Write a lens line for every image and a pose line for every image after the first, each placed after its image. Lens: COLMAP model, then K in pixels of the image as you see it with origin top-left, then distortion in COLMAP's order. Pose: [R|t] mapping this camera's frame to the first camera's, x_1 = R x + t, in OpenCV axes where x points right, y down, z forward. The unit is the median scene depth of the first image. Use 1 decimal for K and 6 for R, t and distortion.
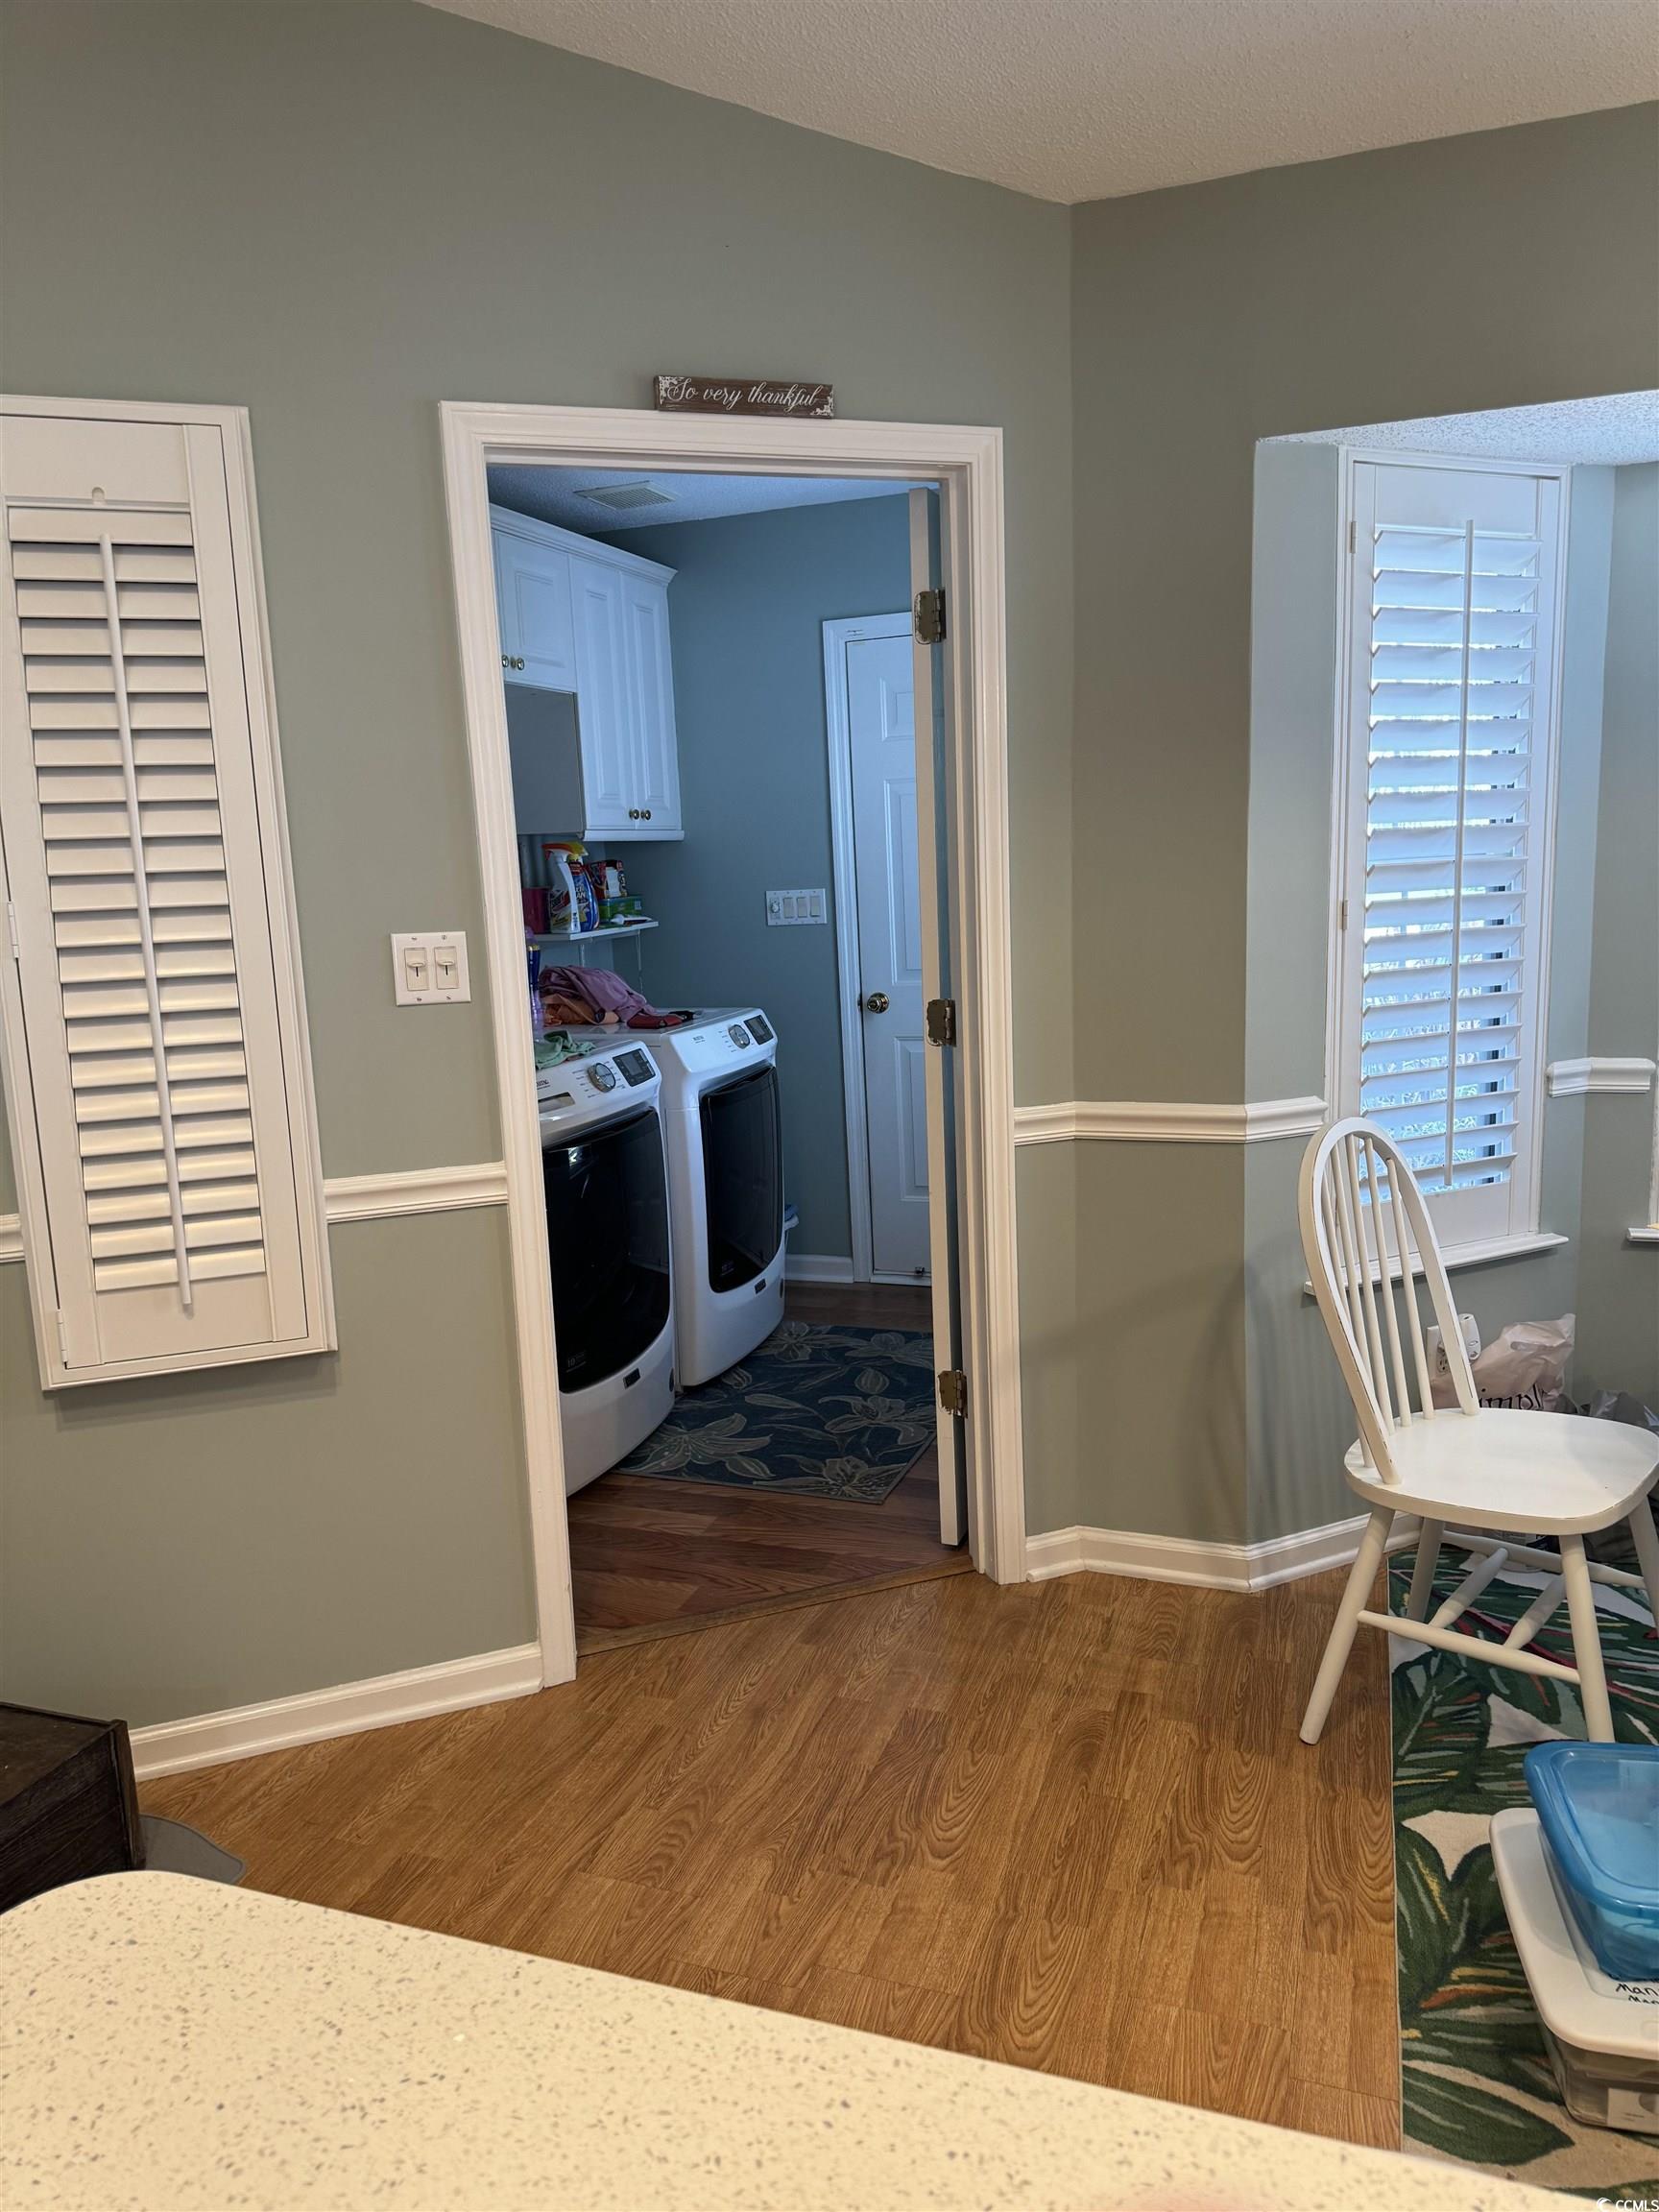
lens RADIAL K [[1553.0, 0, 831.4], [0, 1553.0, 1107.5], [0, 0, 1]] dist [0.079400, -0.096351]
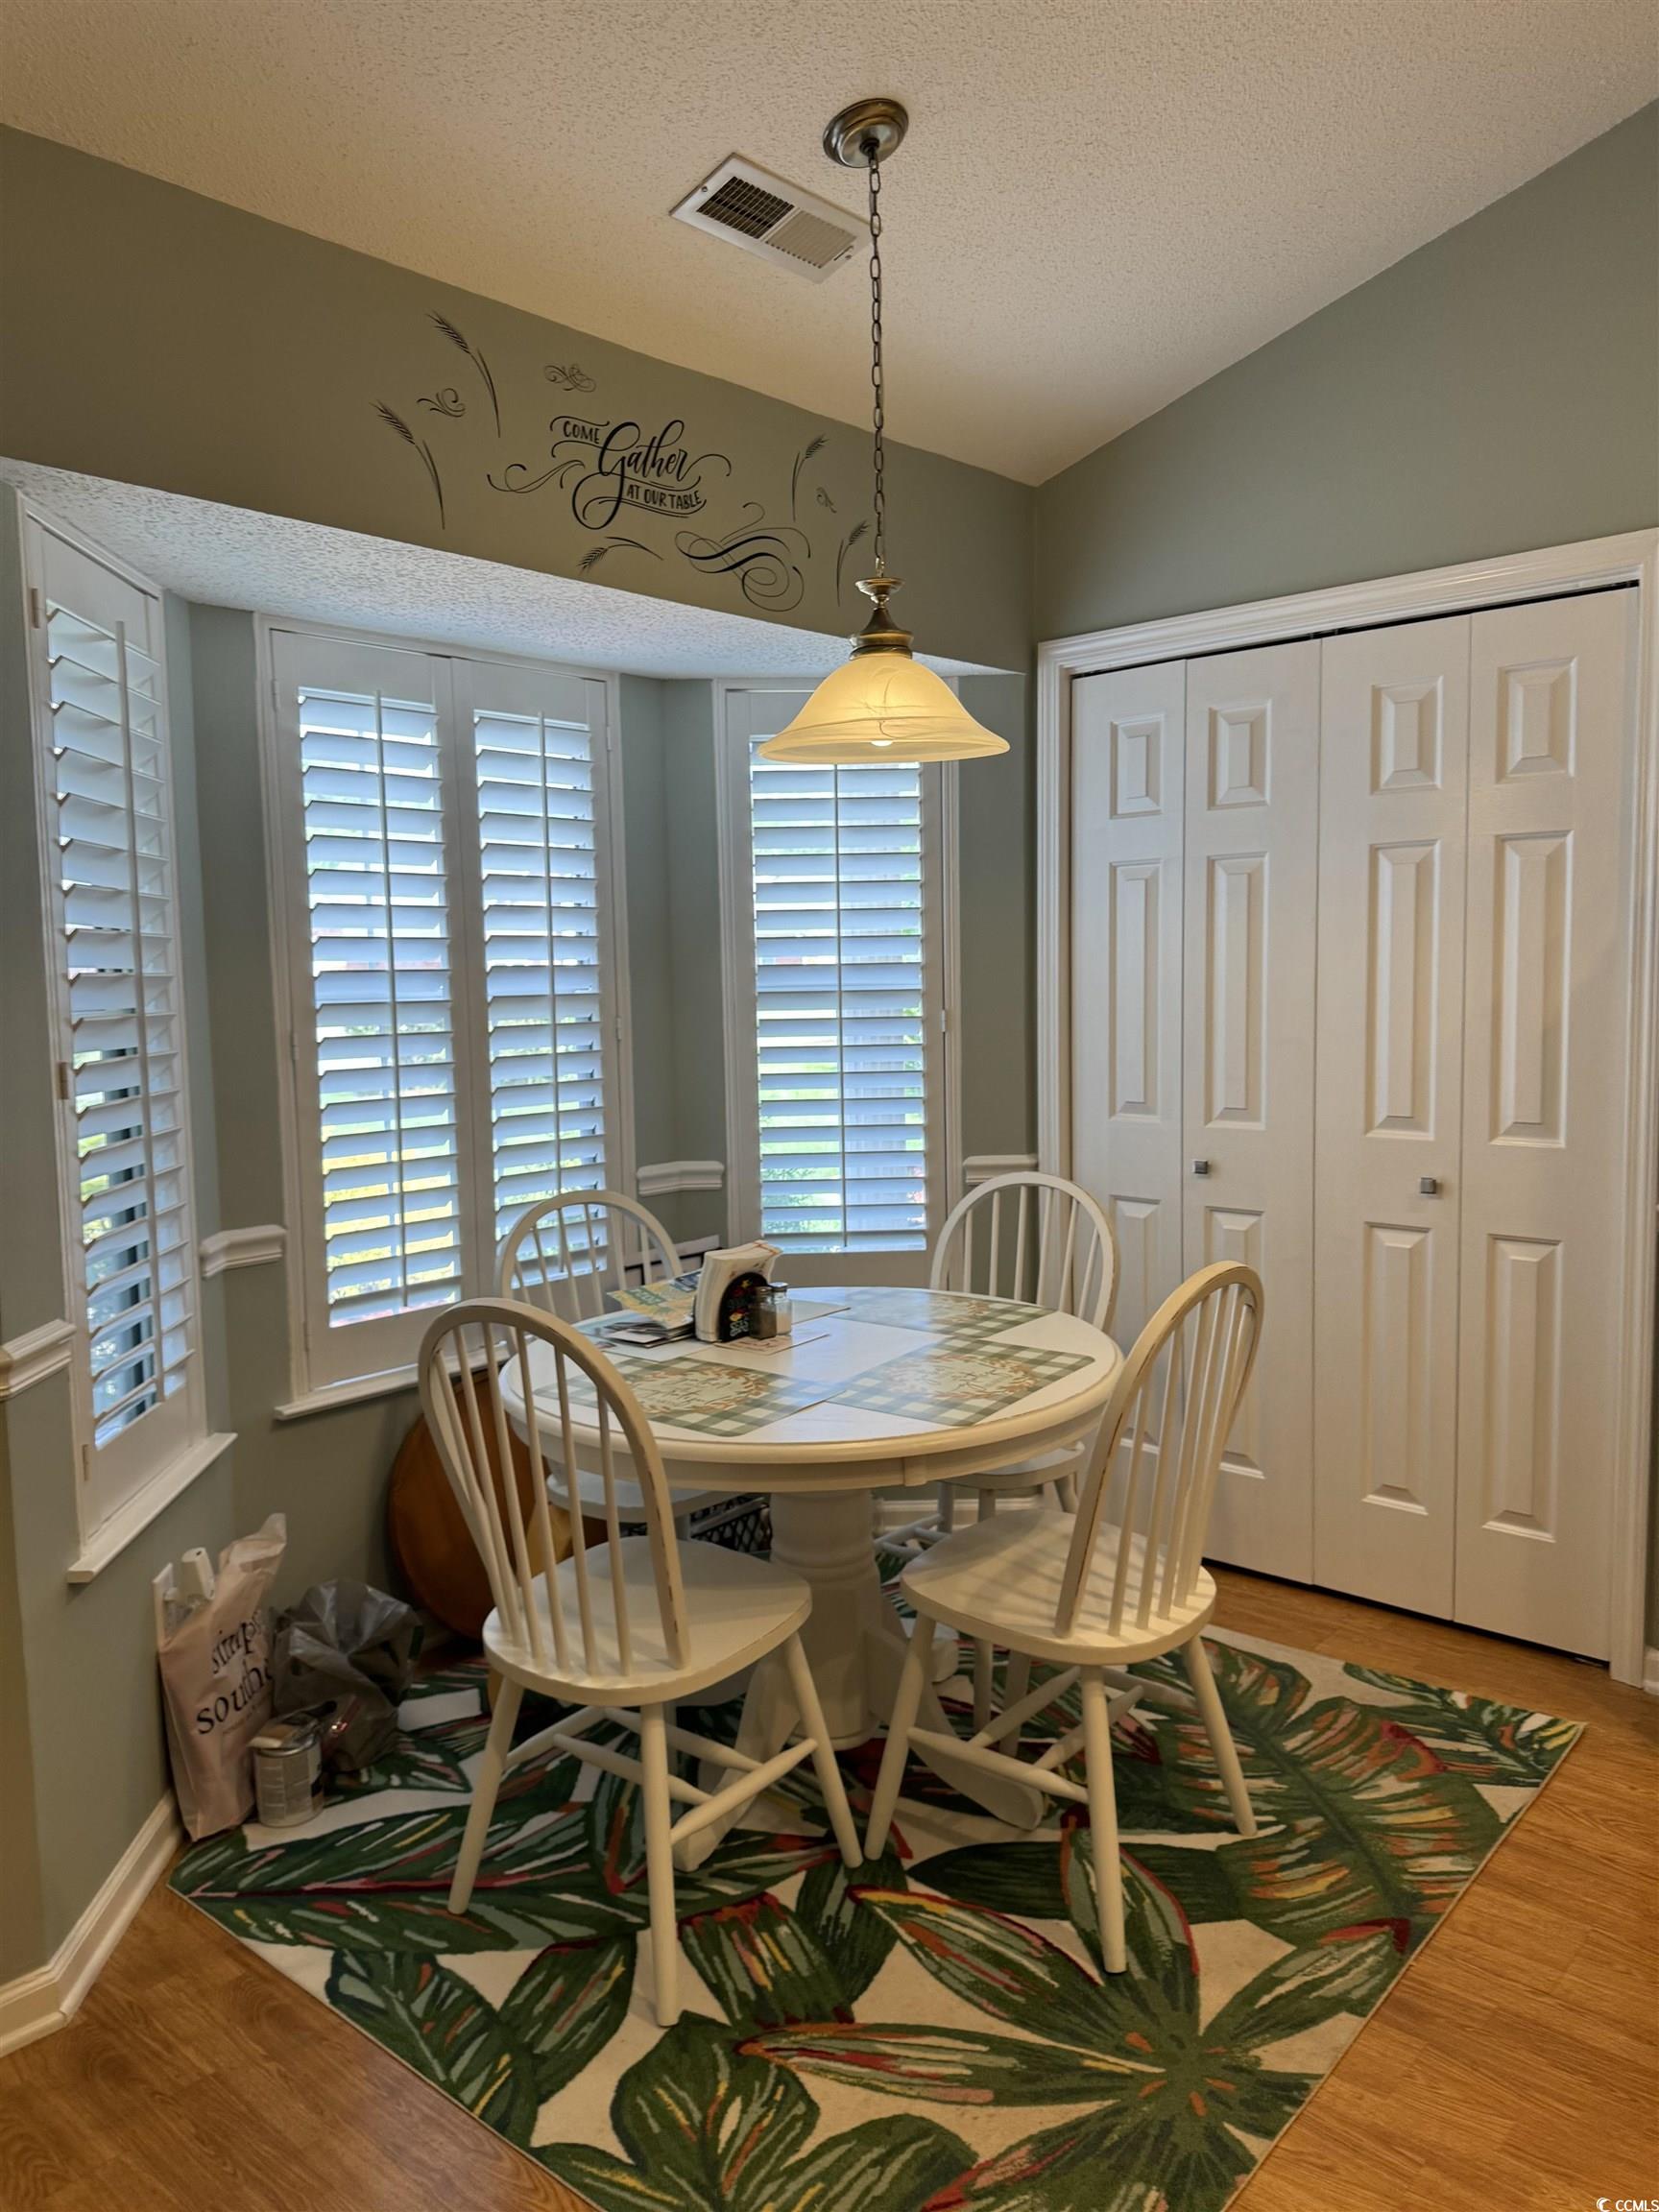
lens RADIAL K [[1553.0, 0, 834.9], [0, 1553.0, 1107.7], [0, 0, 1]] dist [0.079400, -0.096351]
pose [[0.363777, -0.045682, 0.930365, -0.272086], [0.146781, 0.989130, -0.008825, -0.049386], [-0.919849, 0.139770, 0.366527, 0.381247]]
